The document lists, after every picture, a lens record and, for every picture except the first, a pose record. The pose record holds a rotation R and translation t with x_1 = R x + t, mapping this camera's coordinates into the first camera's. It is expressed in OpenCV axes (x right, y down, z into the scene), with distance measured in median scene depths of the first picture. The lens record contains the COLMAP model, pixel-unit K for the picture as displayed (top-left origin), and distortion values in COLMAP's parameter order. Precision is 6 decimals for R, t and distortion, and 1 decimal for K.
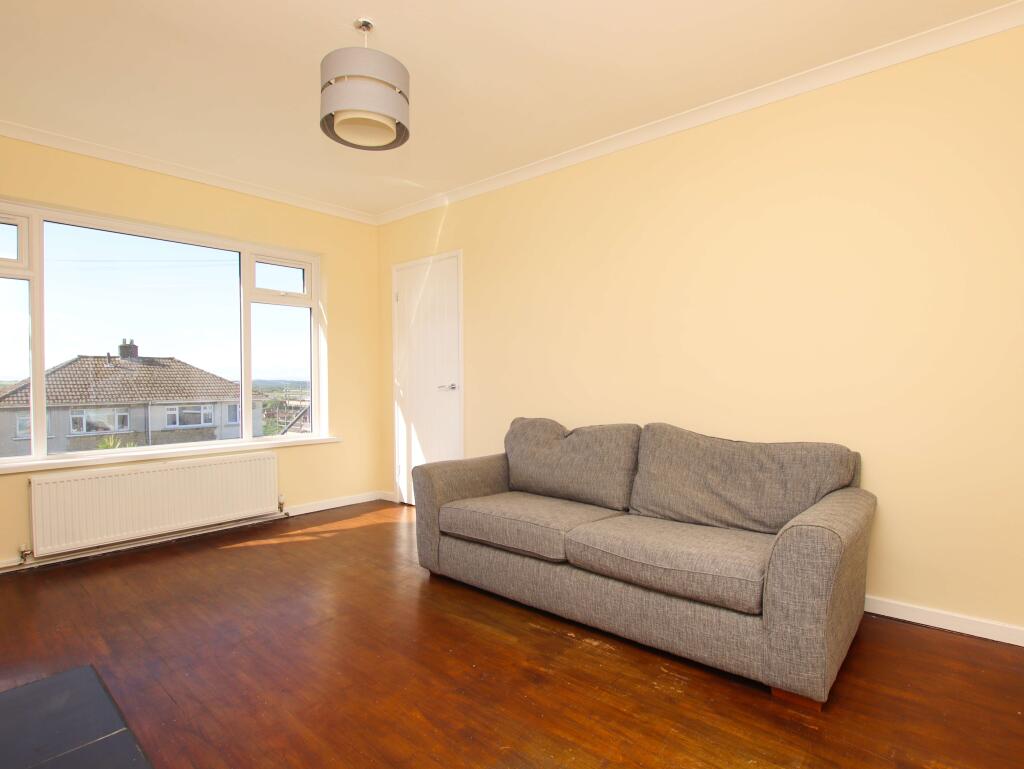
lens RADIAL K [[534.5, 0, 514.9], [0, 534.5, 385.4], [0, 0, 1]] dist [-0.025209, -0.000301]
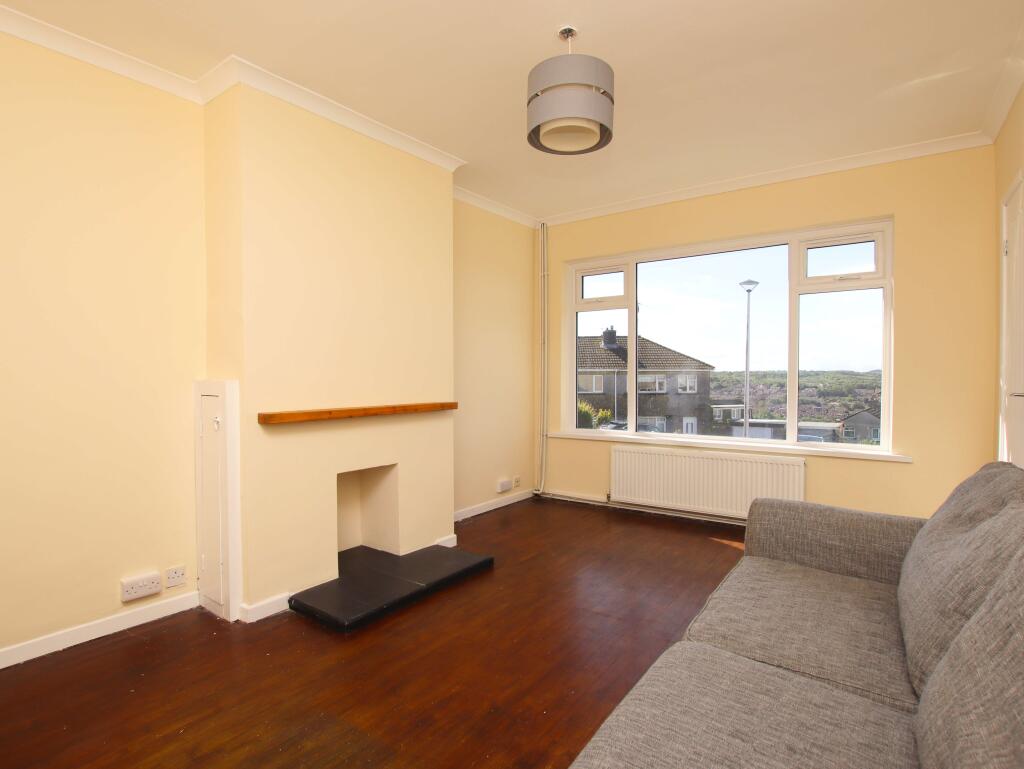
lens RADIAL K [[534.5, 0, 515.2], [0, 534.5, 382.6], [0, 0, 1]] dist [-0.025209, -0.000301]
pose [[0.102669, 0.011804, -0.994646, 0.382856], [-0.014477, 0.999841, 0.010371, -0.006254], [0.994610, 0.013335, 0.102823, 0.430086]]
